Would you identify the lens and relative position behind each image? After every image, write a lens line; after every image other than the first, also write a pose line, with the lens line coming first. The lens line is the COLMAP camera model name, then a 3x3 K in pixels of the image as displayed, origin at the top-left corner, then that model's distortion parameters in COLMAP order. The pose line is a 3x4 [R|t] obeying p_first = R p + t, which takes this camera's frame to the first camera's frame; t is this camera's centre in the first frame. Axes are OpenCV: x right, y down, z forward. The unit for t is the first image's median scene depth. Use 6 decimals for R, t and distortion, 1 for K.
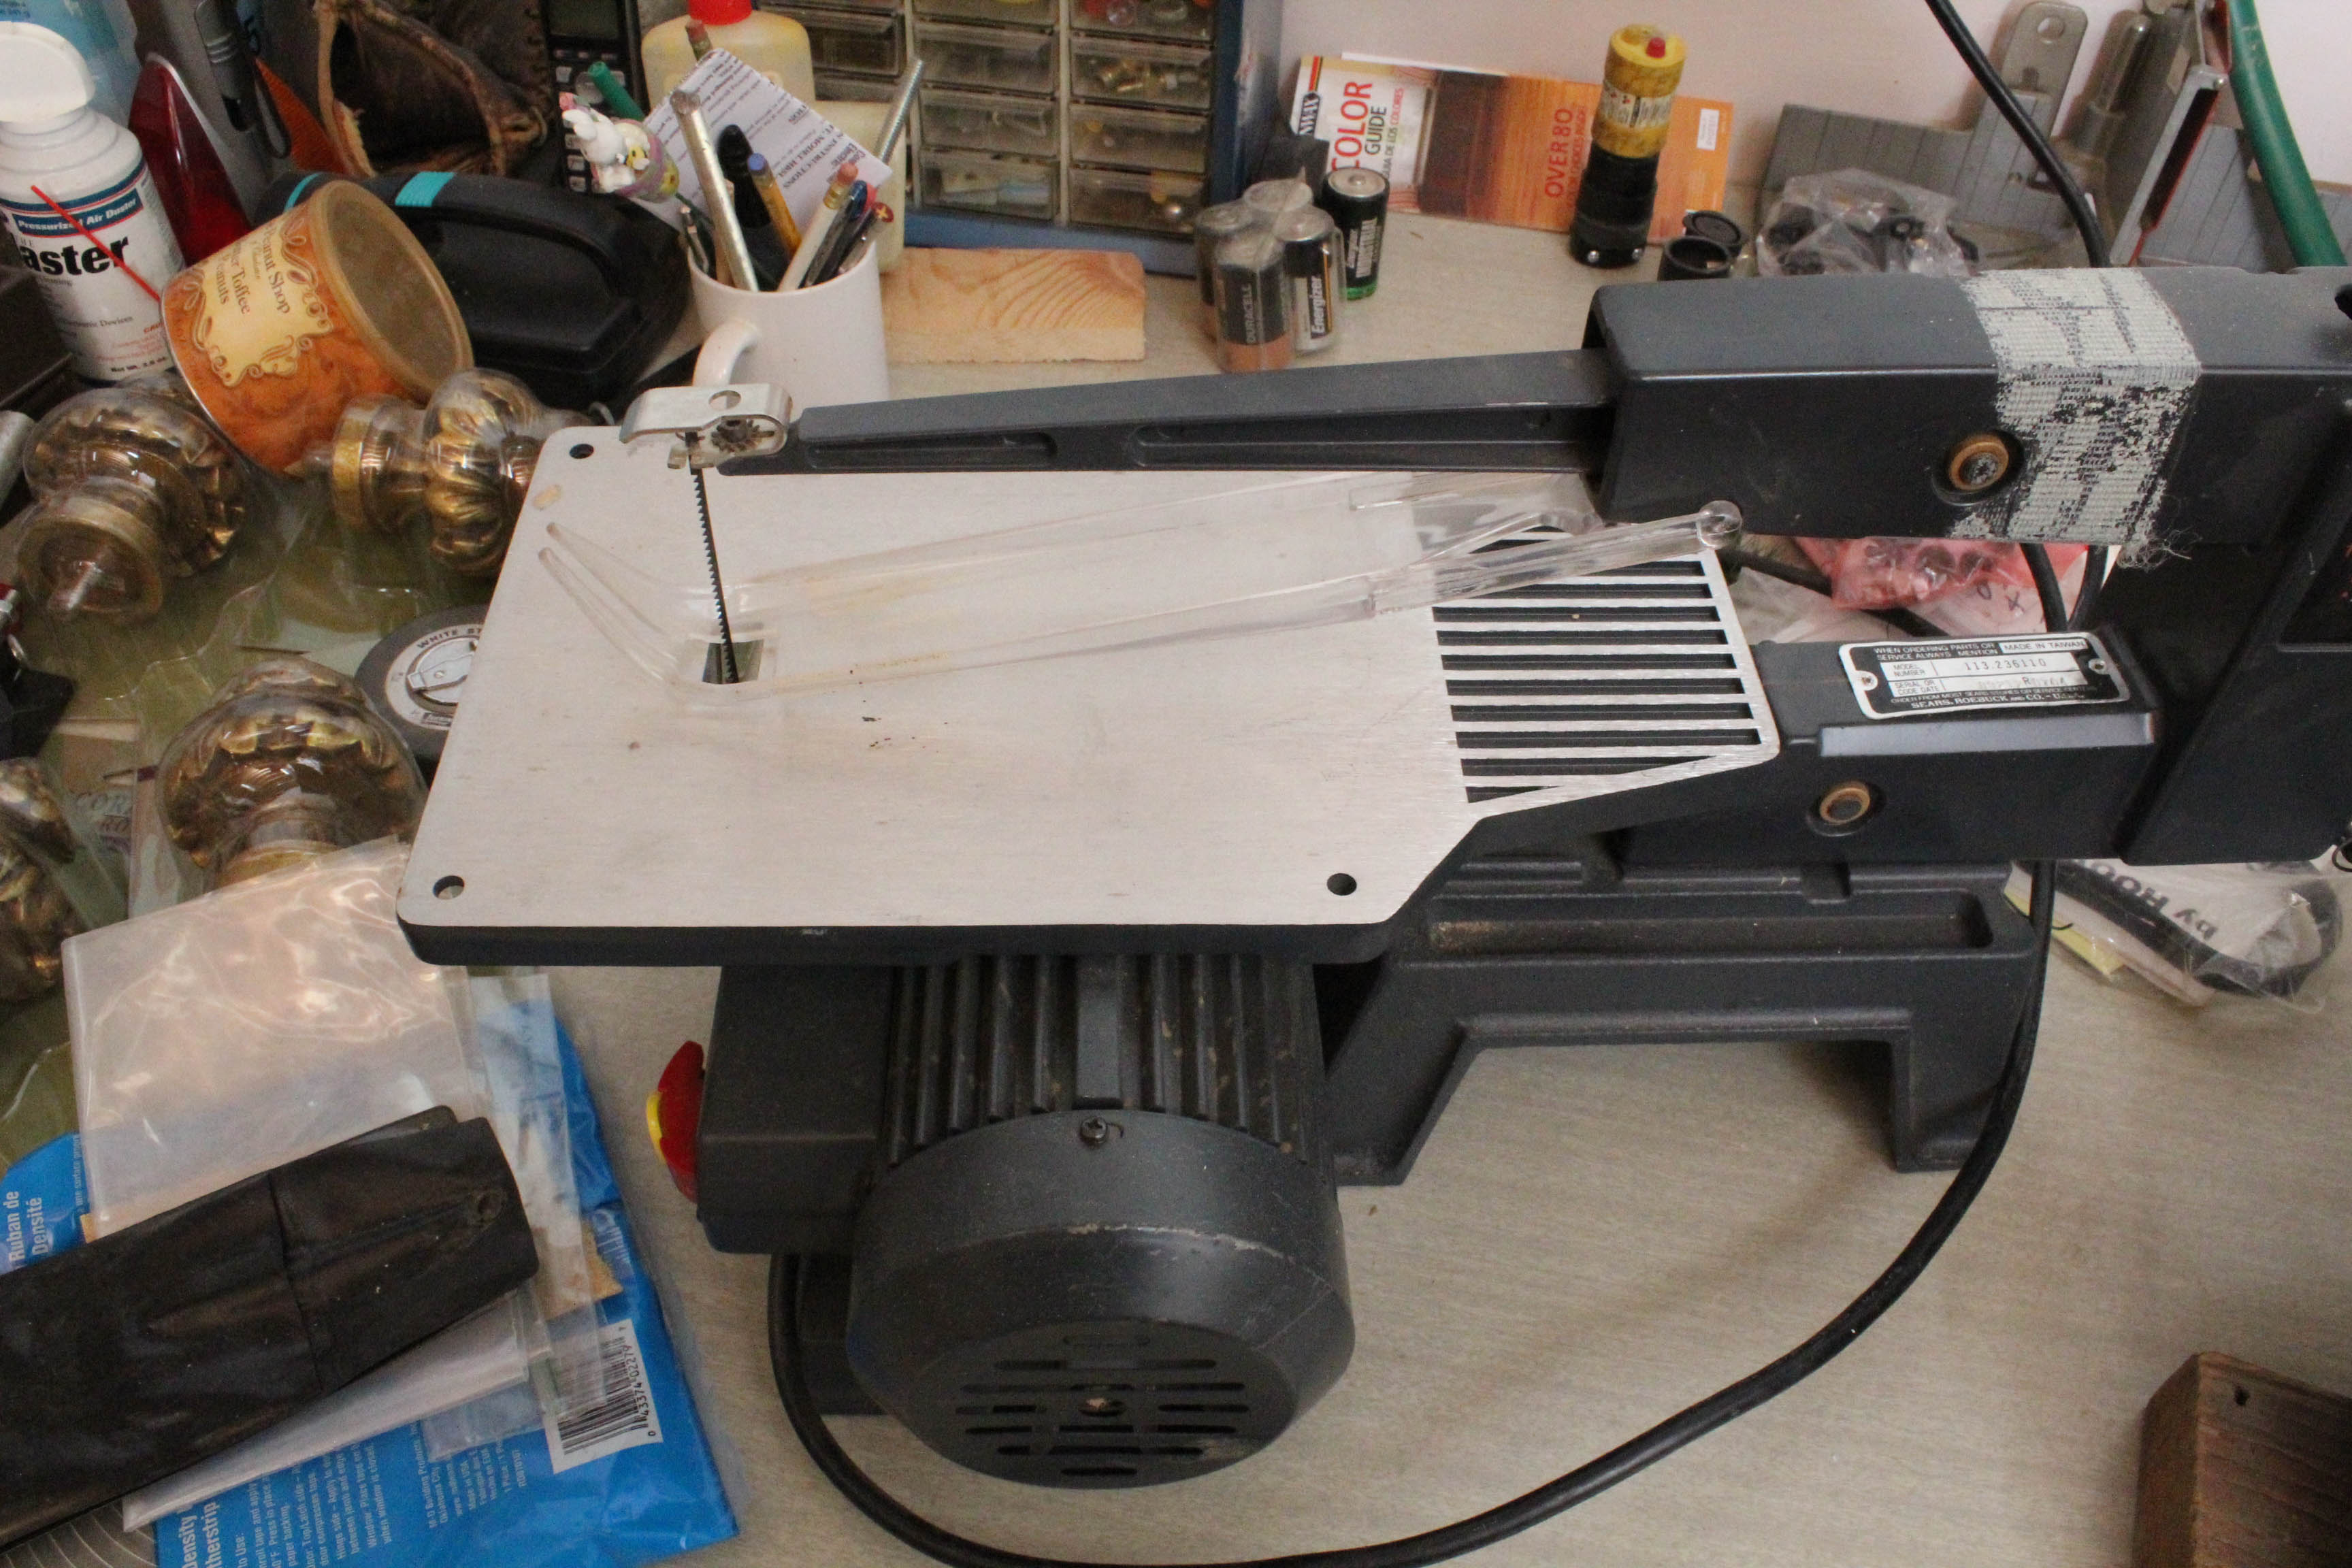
lens RADIAL K [[1846.4, 0, 1176.0], [0, 1846.4, 784.0], [0, 0, 1]] dist [-0.149618, 0.115114]
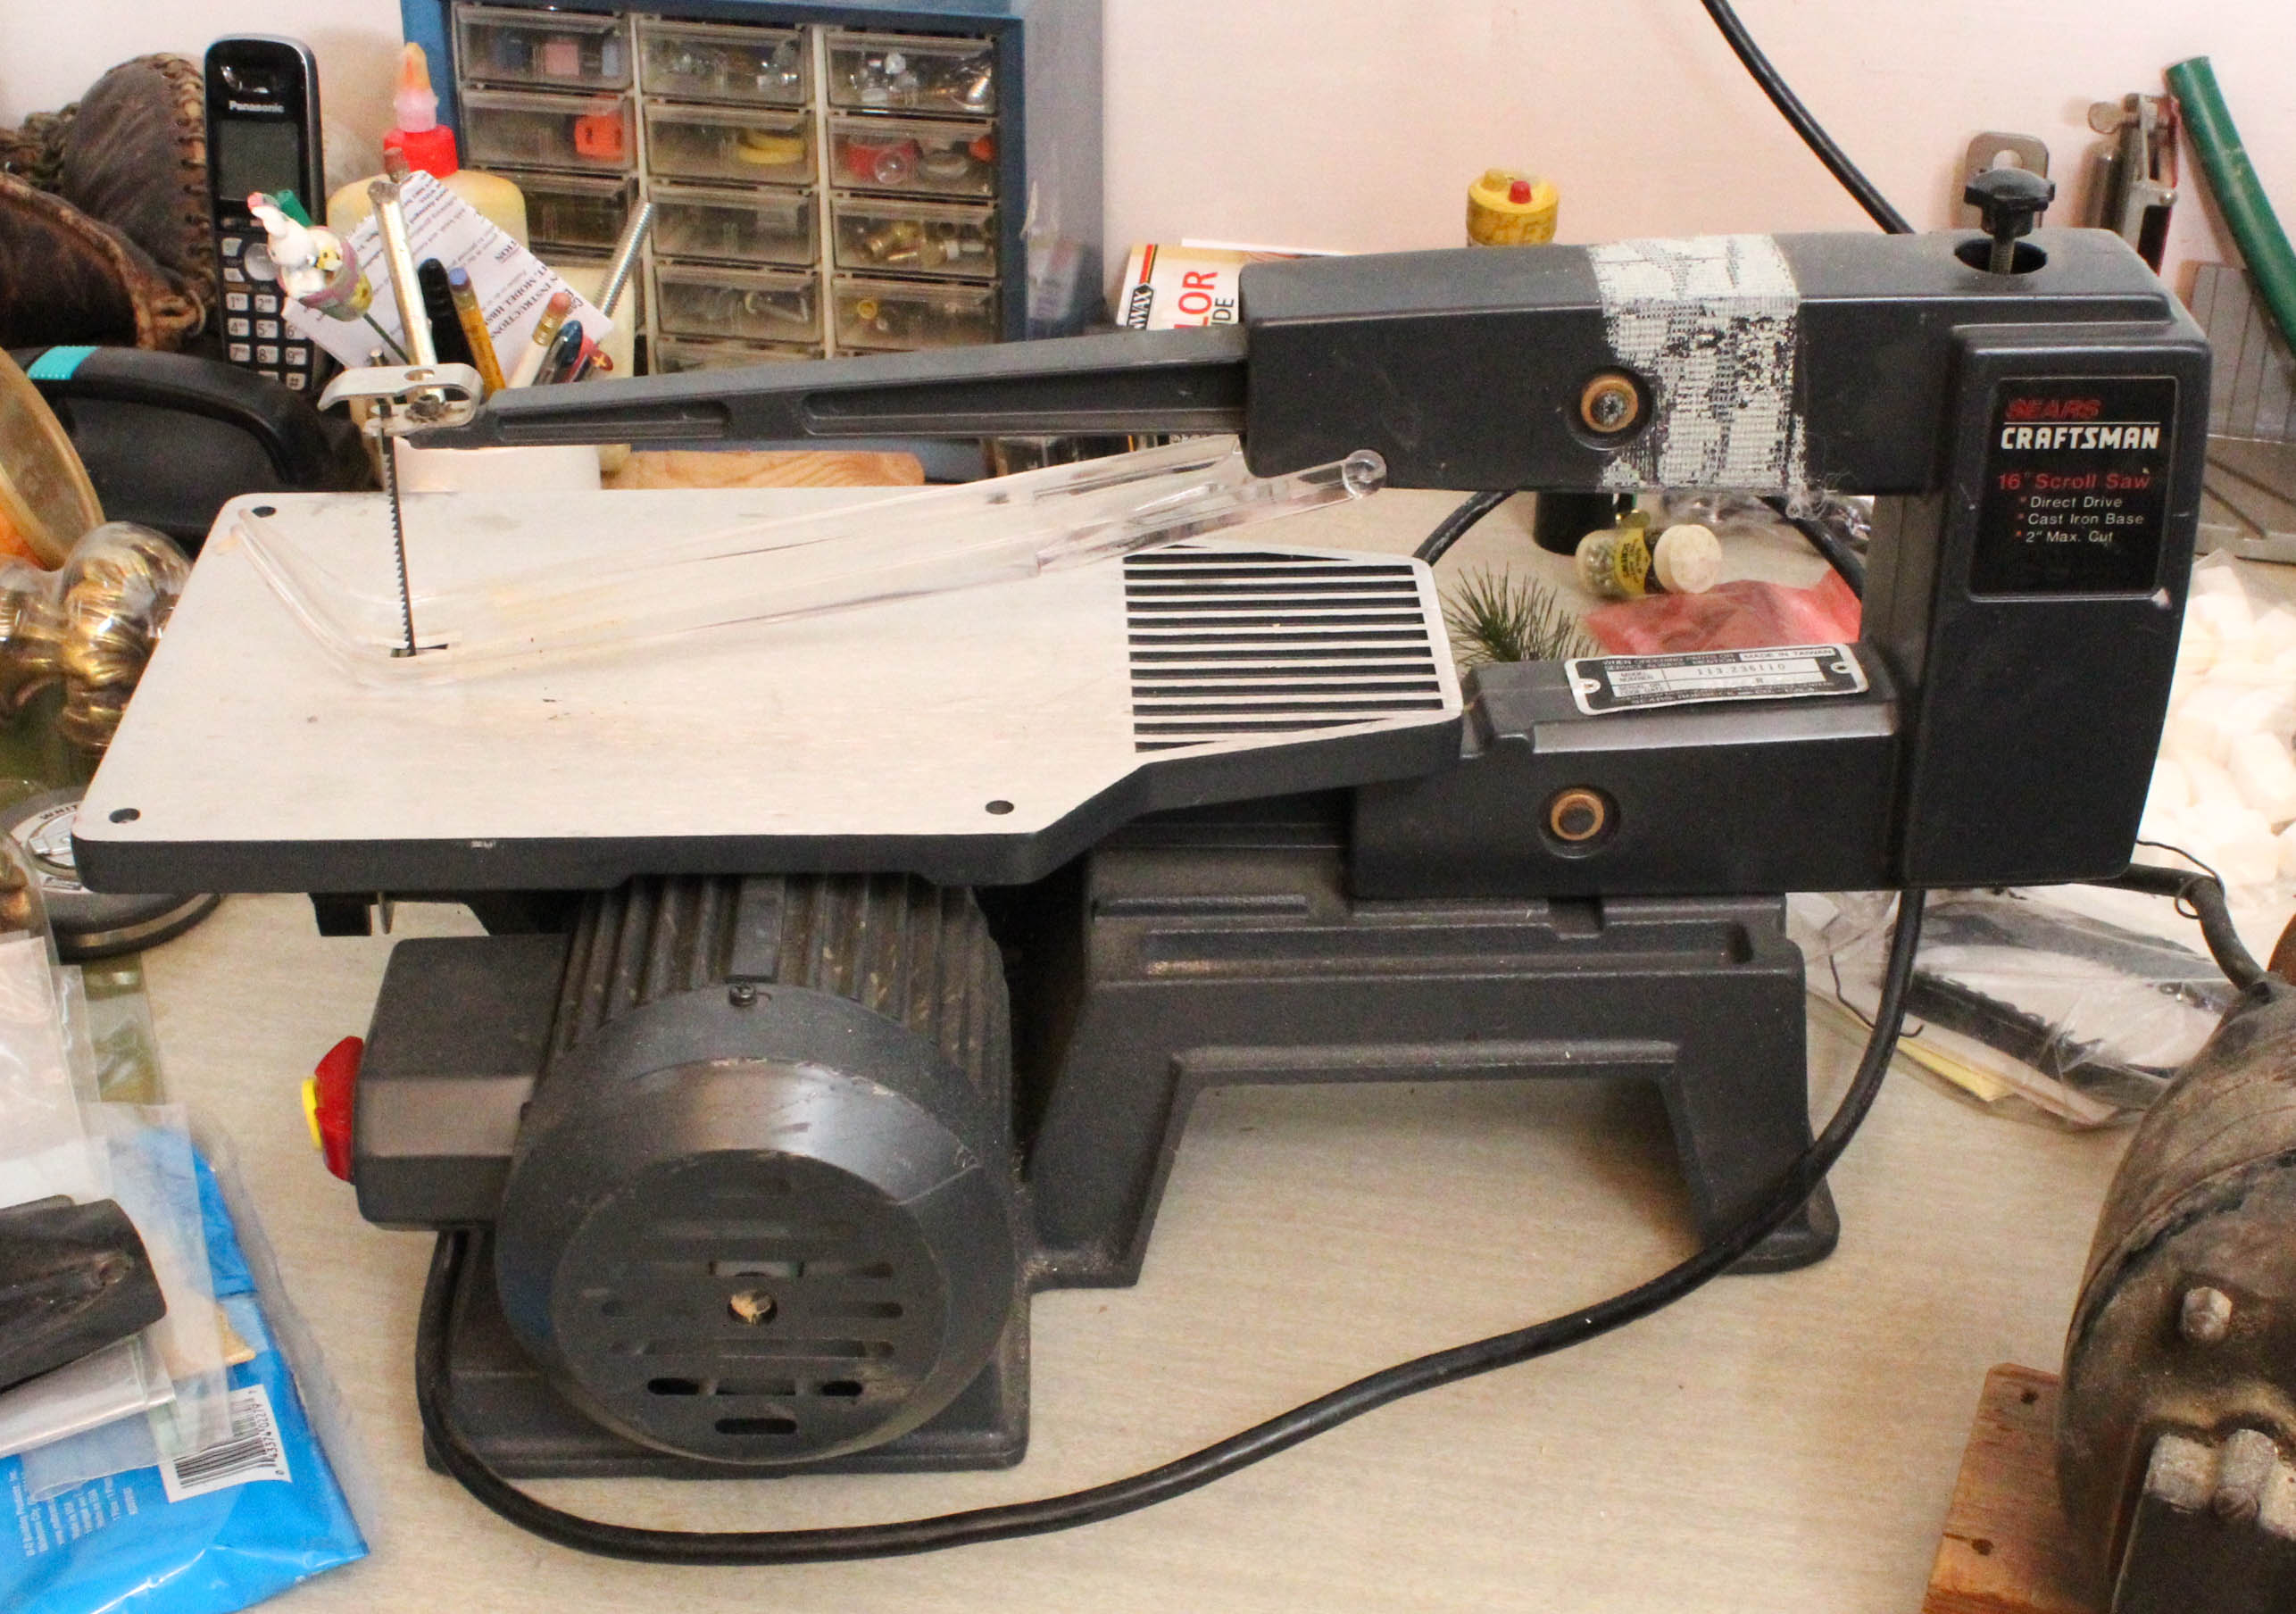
lens RADIAL K [[3062.7, 0, 1148.0], [0, 3062.7, 807.0], [0, 0, 1]] dist [-0.066061, 0.037389]
pose [[0.999866, -0.016134, 0.002809, 0.136353], [0.016302, 0.964079, -0.265115, 0.412824], [0.001570, 0.265126, 0.964213, -0.523795]]
